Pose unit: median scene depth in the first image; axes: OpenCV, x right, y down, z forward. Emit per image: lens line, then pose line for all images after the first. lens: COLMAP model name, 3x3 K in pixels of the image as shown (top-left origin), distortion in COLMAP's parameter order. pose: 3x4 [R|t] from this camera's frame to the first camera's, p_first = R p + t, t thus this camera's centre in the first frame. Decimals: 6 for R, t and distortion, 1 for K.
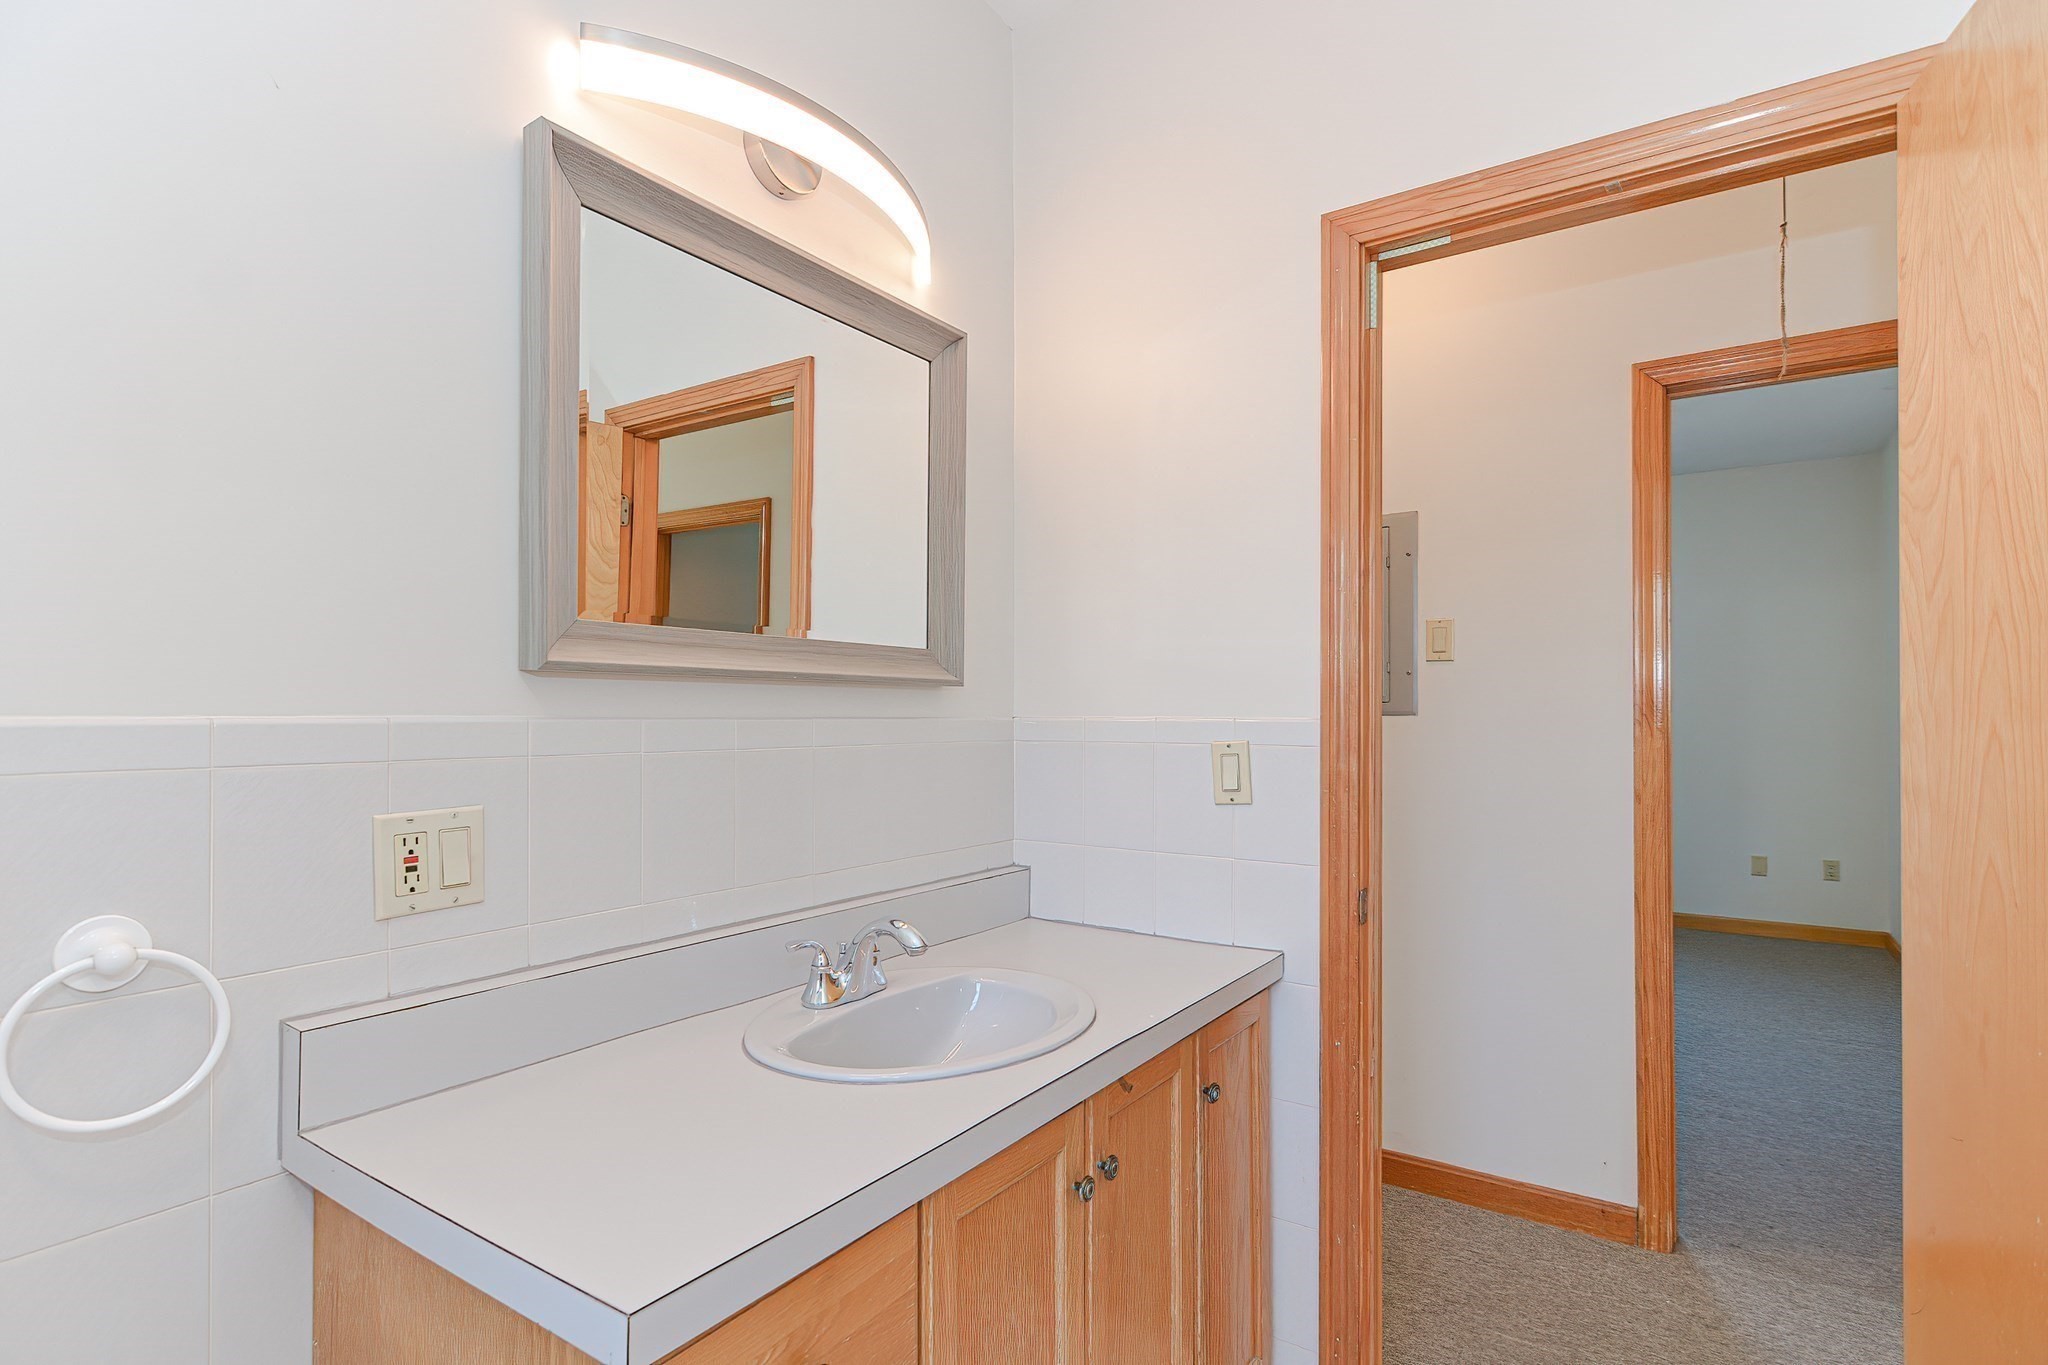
lens RADIAL K [[987.1, 0, 1023.5], [0, 987.1, 693.2], [0, 0, 1]] dist [0.019172, -0.011306]
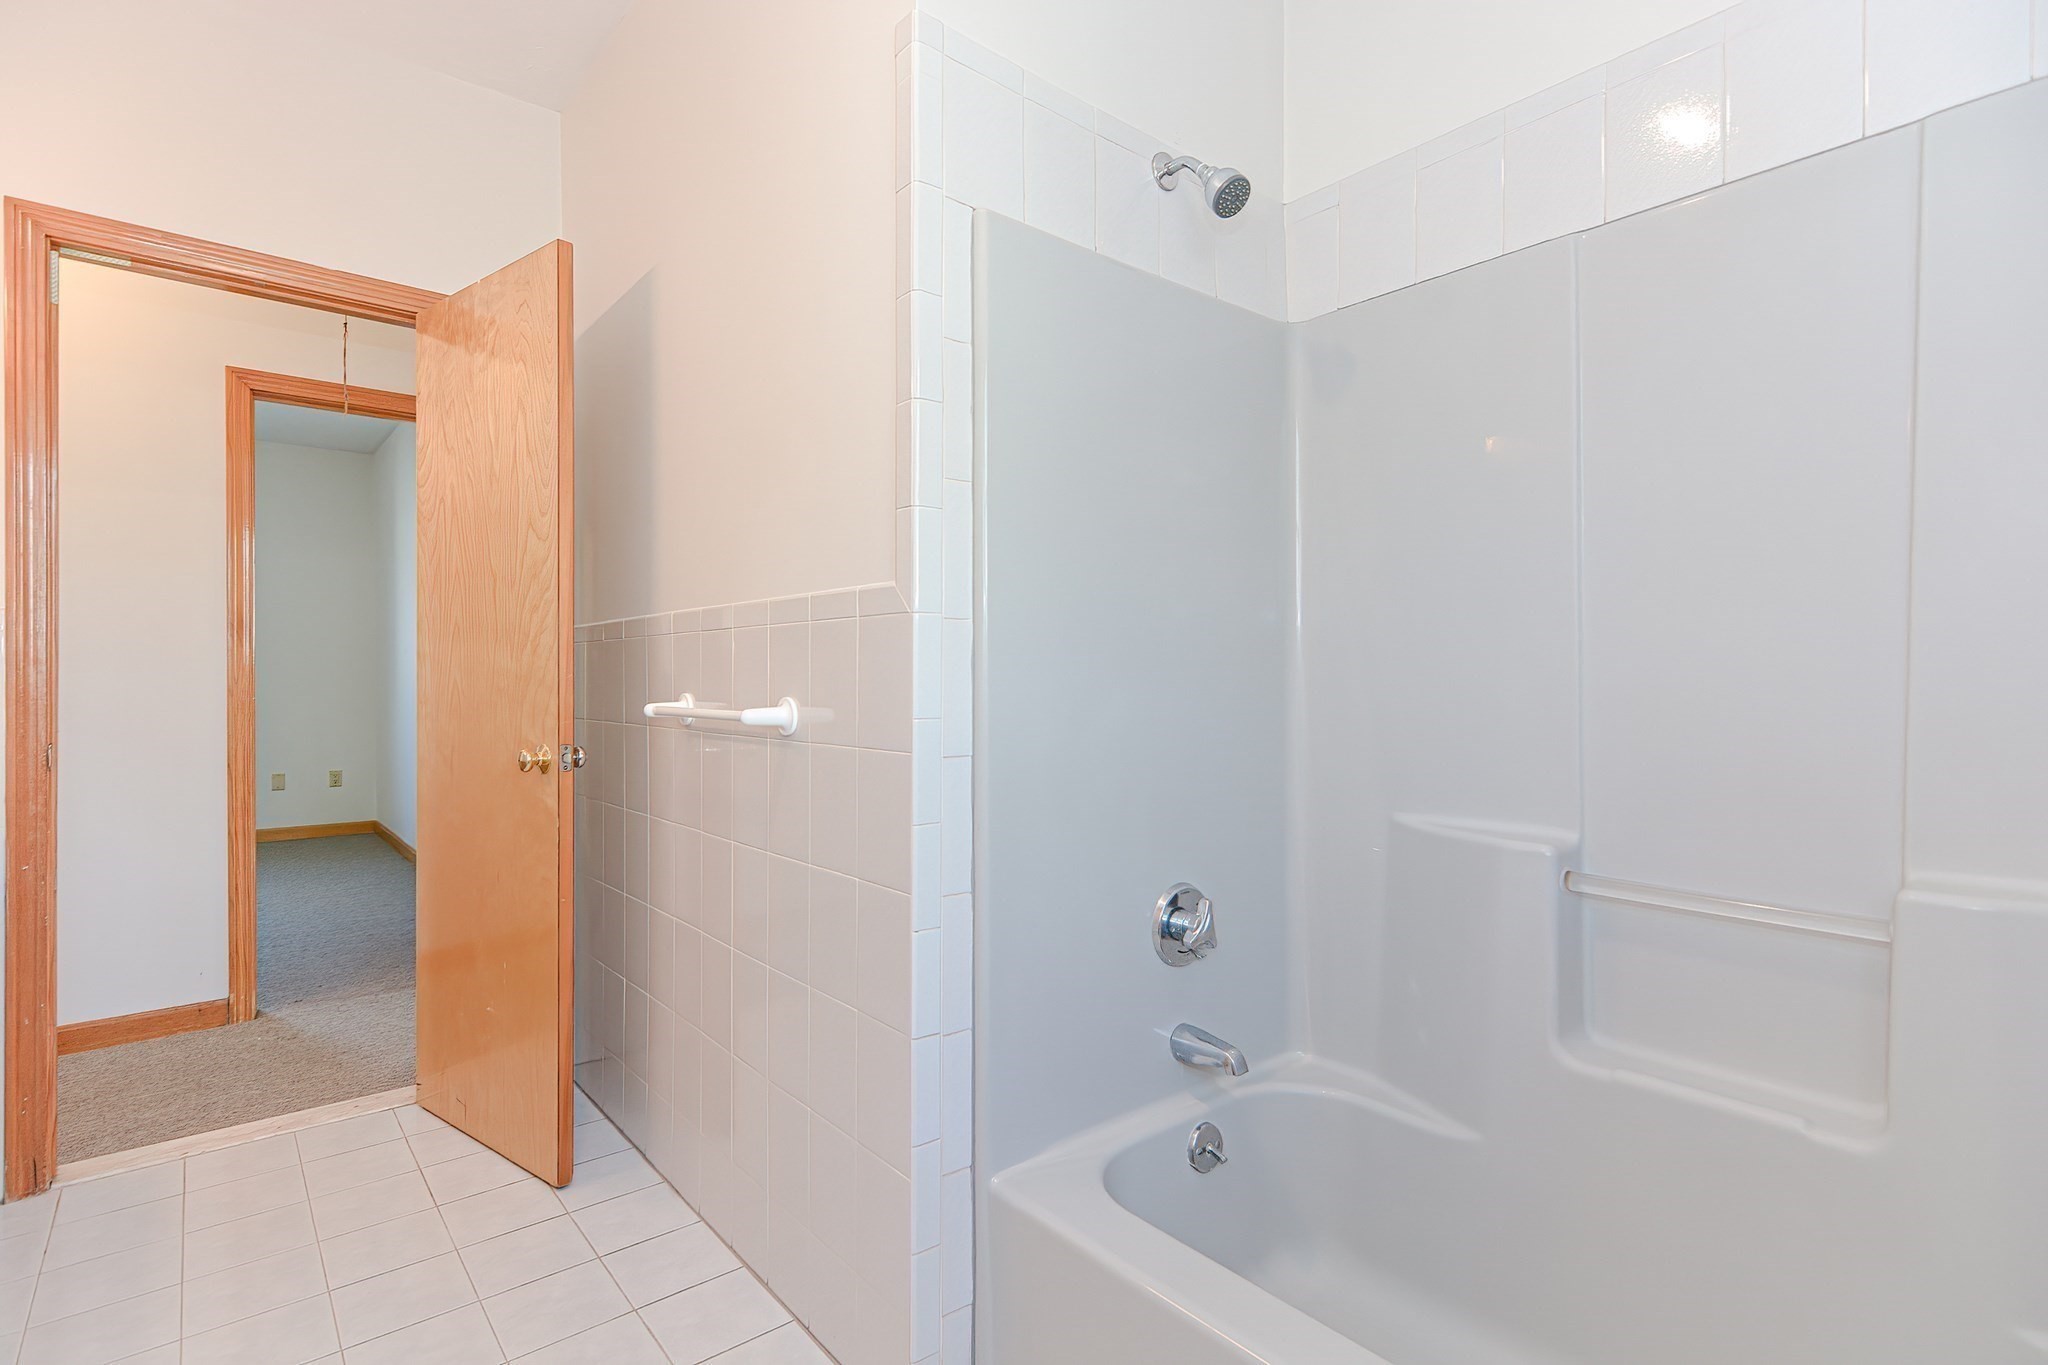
lens RADIAL K [[987.1, 0, 1023.5], [0, 987.1, 693.2], [0, 0, 1]] dist [0.019172, -0.011306]
pose [[0.262418, -0.018928, 0.964769, -0.401568], [-0.020012, 0.999486, 0.025053, 0.053085], [-0.964747, -0.025882, 0.261904, -0.389696]]
